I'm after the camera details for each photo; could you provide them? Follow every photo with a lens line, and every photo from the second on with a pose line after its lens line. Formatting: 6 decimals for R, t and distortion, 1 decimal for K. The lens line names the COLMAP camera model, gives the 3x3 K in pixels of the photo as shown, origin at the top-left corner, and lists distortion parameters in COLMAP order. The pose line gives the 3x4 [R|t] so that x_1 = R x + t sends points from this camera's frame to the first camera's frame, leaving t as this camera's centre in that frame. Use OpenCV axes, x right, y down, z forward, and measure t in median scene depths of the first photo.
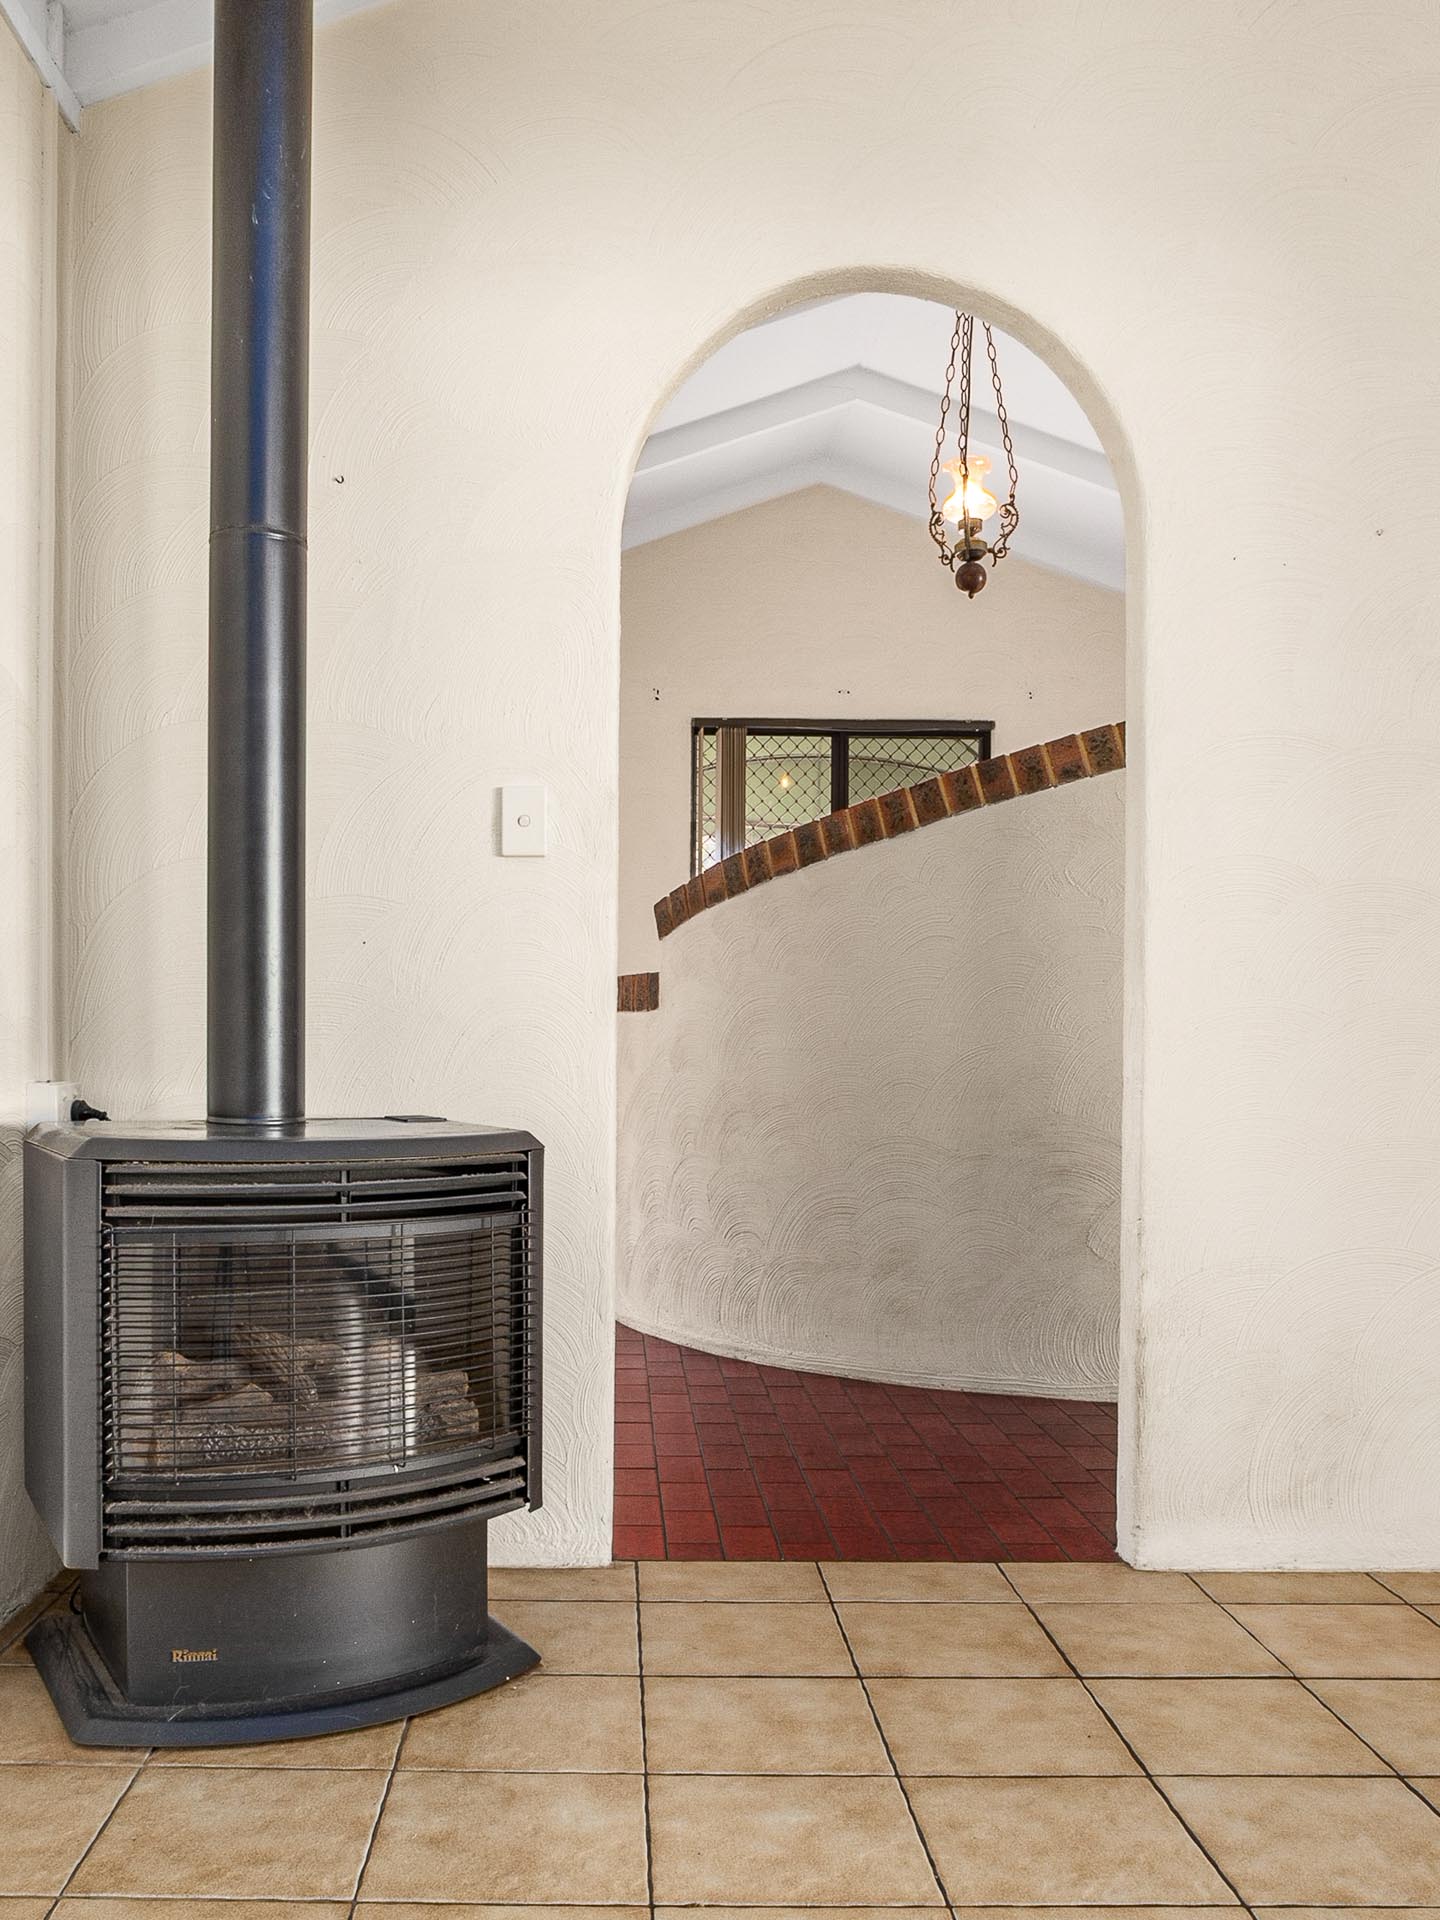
lens RADIAL K [[1914.4, 0, 720.0], [0, 1914.4, 960.0], [0, 0, 1]] dist [-0.006204, -0.000930]
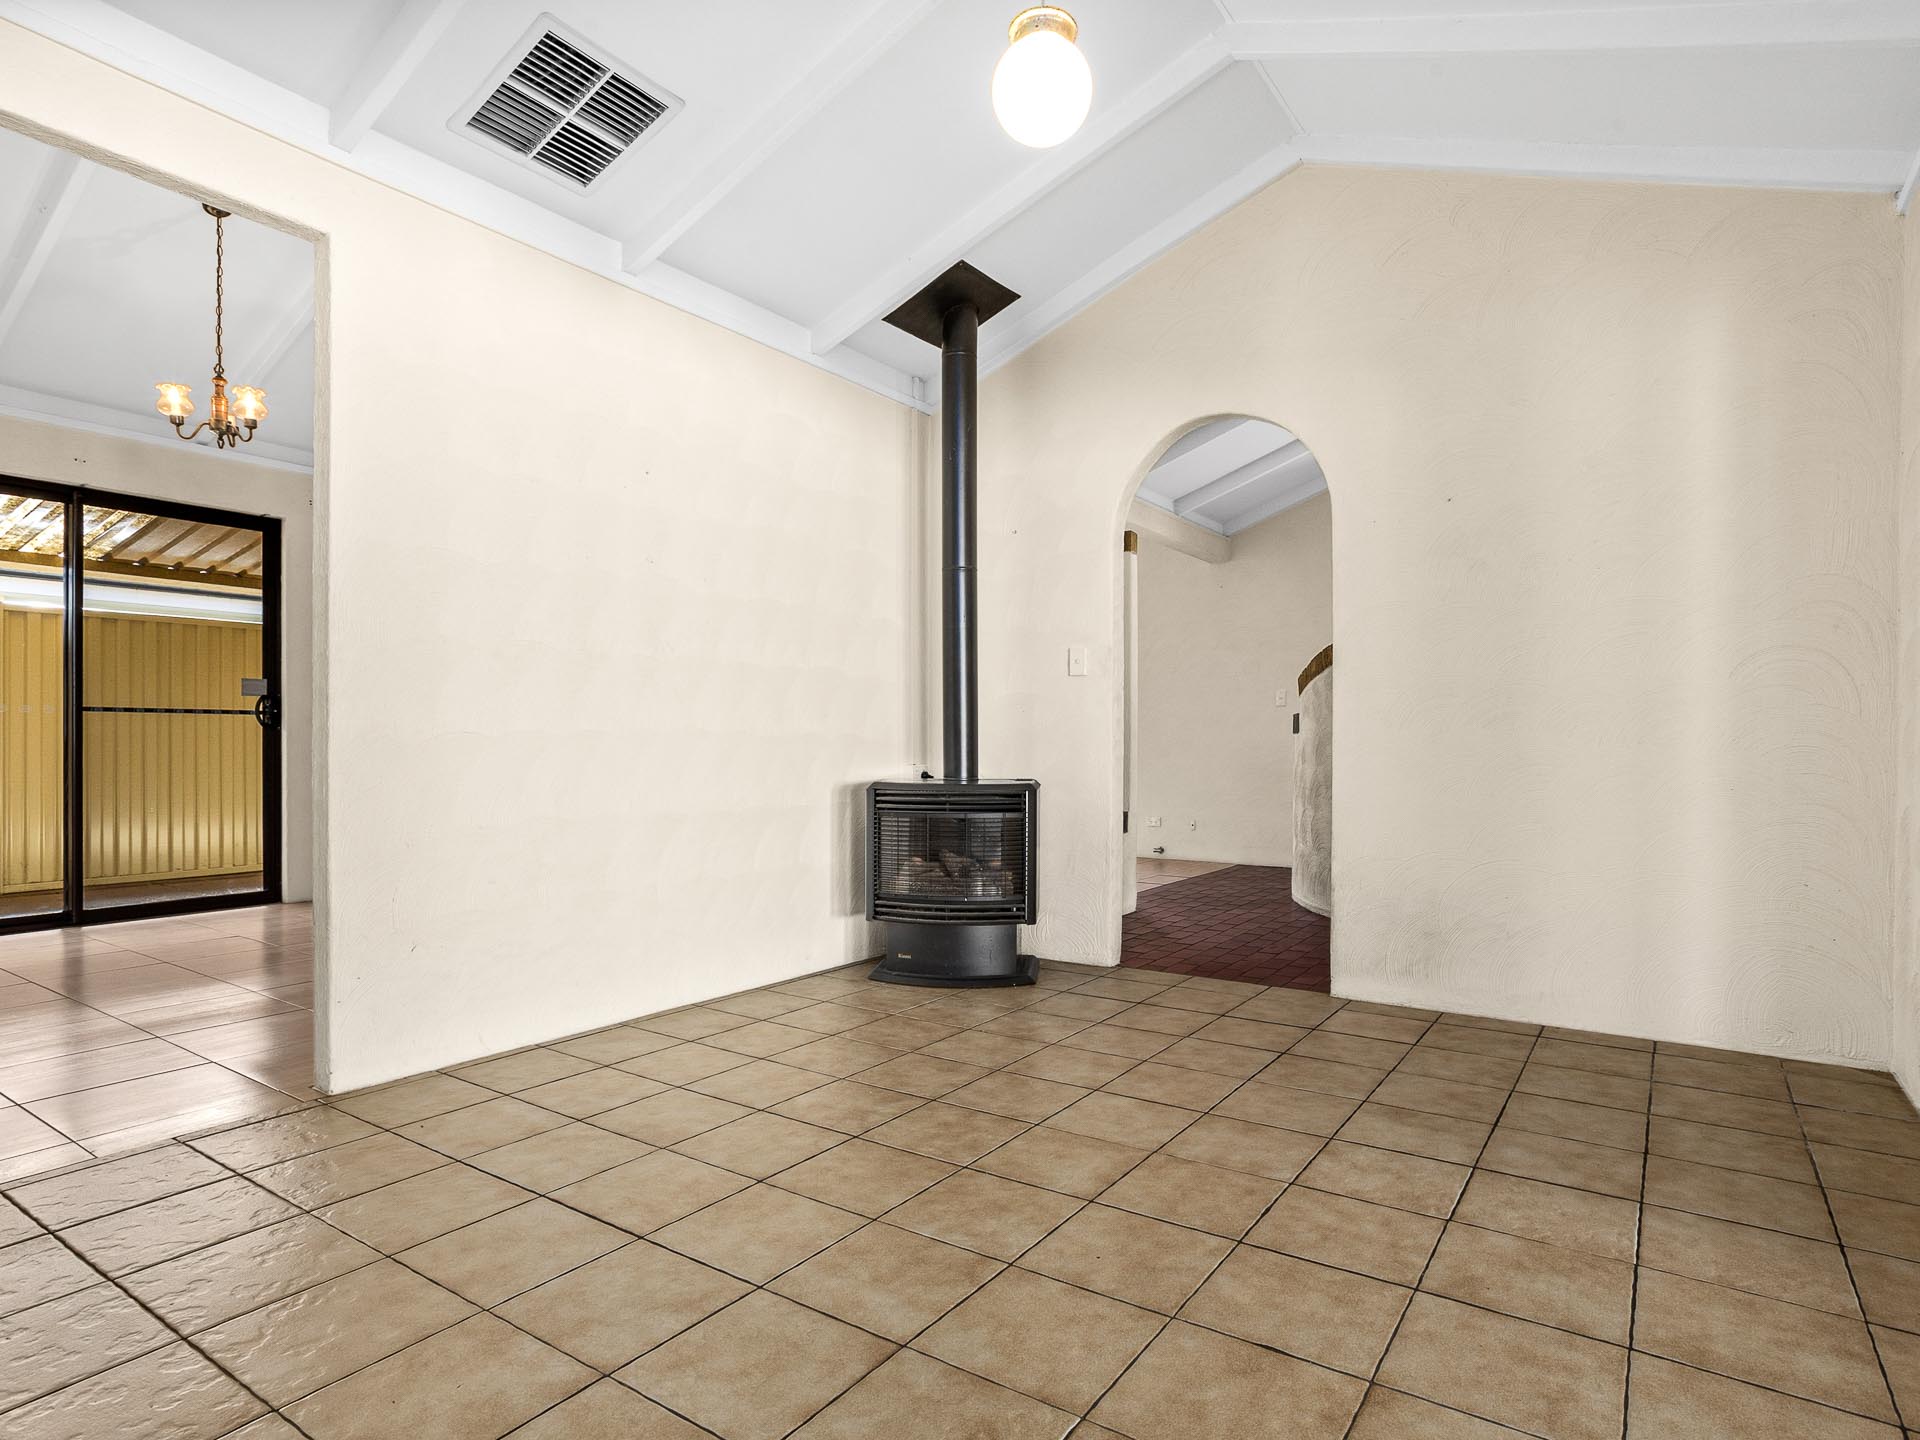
lens RADIAL K [[1073.7, 0, 968.7], [0, 1073.7, 724.6], [0, 0, 1]] dist [-0.045777, 0.032982]
pose [[0.792953, -0.013843, -0.609126, 0.631556], [0.027049, 0.999556, 0.012497, -0.011819], [0.608682, -0.026386, 0.792975, -0.199838]]
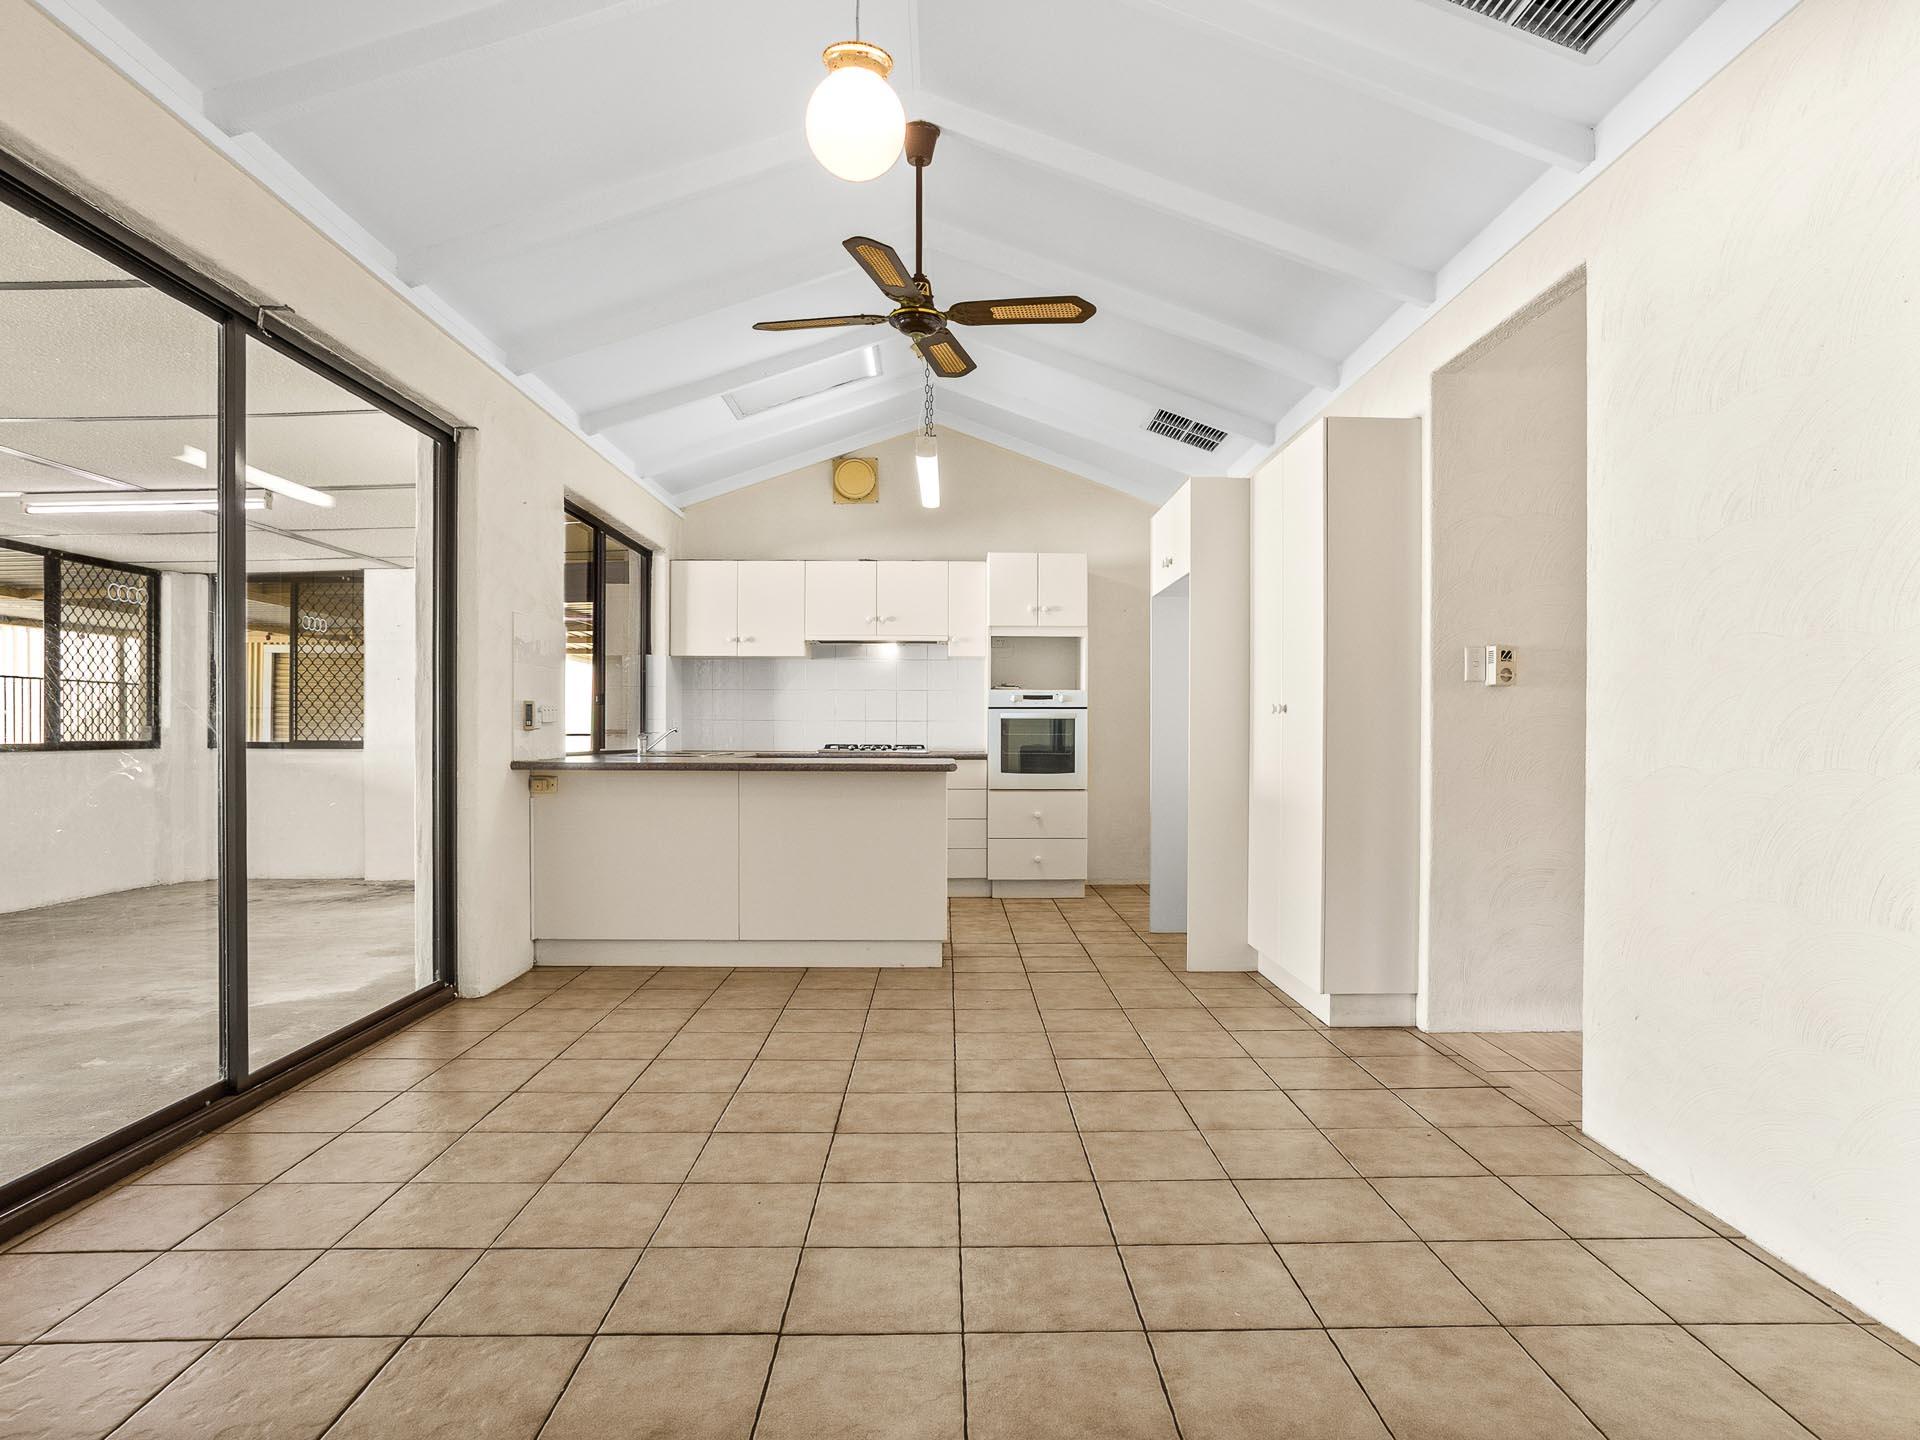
lens RADIAL K [[1073.7, 0, 968.7], [0, 1073.7, 724.6], [0, 0, 1]] dist [-0.045777, 0.032982]
pose [[-0.999245, -0.010799, 0.037324, 0.160016], [-0.012524, 0.998850, -0.046289, 0.006318], [-0.036781, -0.046722, -0.998231, 1.028821]]
